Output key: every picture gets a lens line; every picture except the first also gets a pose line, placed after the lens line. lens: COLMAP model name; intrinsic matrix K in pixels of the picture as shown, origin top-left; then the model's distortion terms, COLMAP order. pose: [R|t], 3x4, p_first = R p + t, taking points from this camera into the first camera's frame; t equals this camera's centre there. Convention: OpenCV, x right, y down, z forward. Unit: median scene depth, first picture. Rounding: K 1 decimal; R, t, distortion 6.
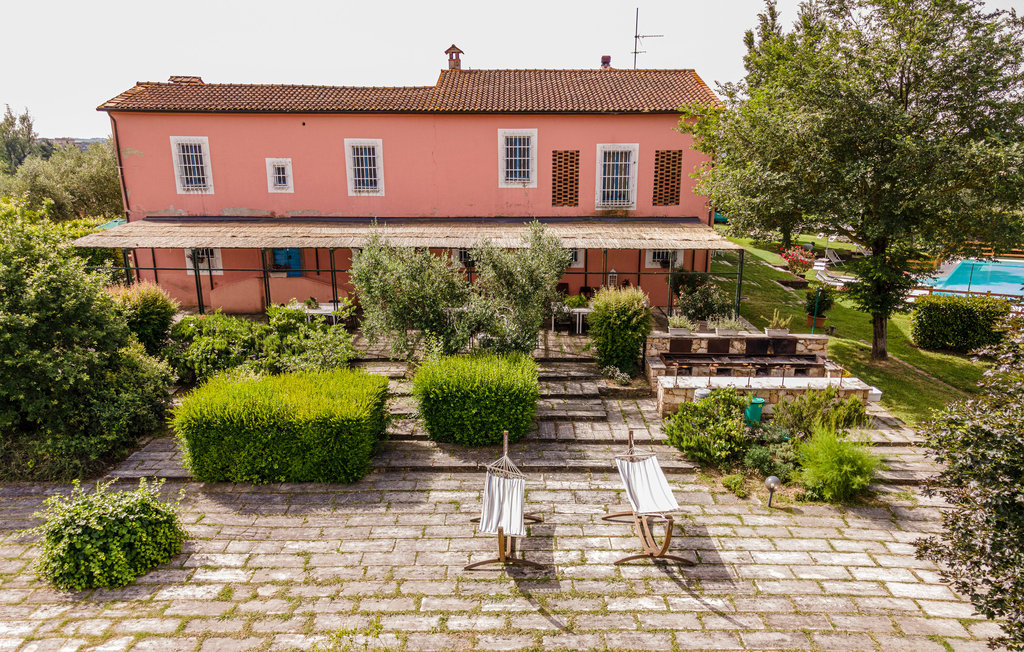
lens RADIAL K [[758.8, 0, 518.7], [0, 758.8, 330.5], [0, 0, 1]] dist [0.057217, -0.001449]
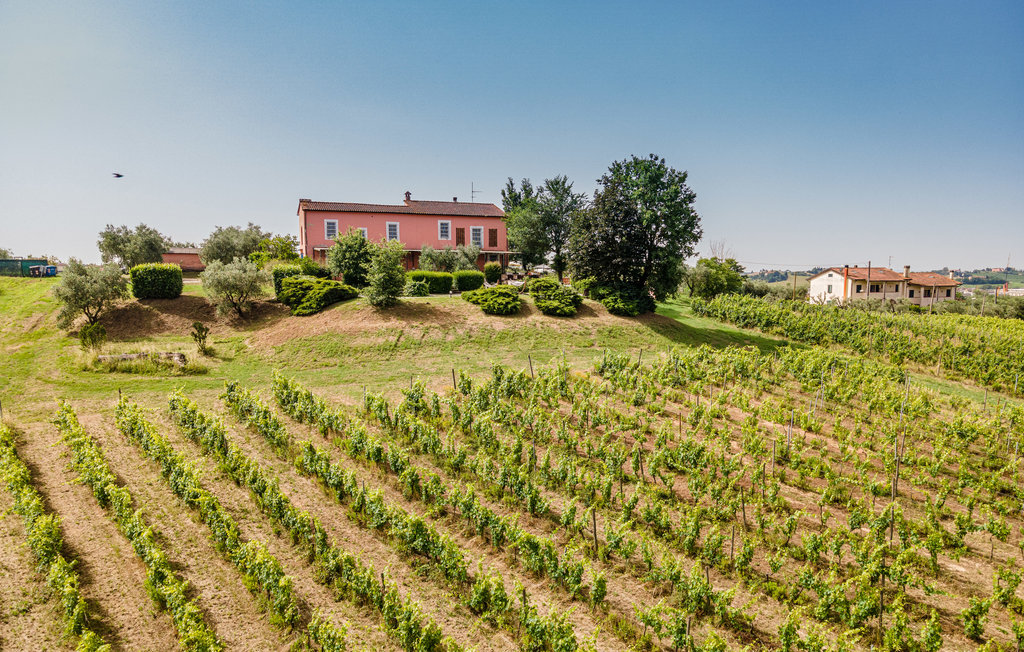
lens RADIAL K [[758.8, 0, 511.1], [0, 758.8, 325.7], [0, 0, 1]] dist [0.057217, -0.001449]
pose [[0.936696, -0.017830, 0.349688, -0.792745], [0.076991, 0.984749, -0.156021, 0.615180], [-0.341573, 0.173067, 0.923783, -1.734509]]
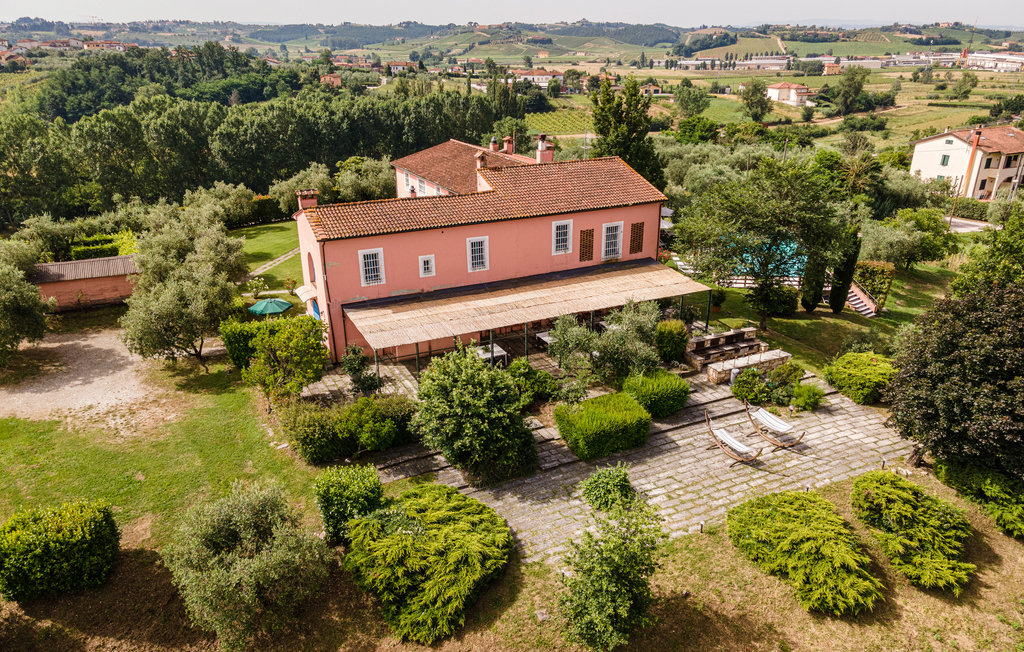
lens RADIAL K [[758.8, 0, 509.8], [0, 758.8, 328.3], [0, 0, 1]] dist [0.057217, -0.001449]
pose [[0.895730, -0.165641, 0.412589, -0.819711], [0.107938, 0.981261, 0.159611, -0.307955], [-0.431296, -0.098435, 0.896825, -0.457703]]
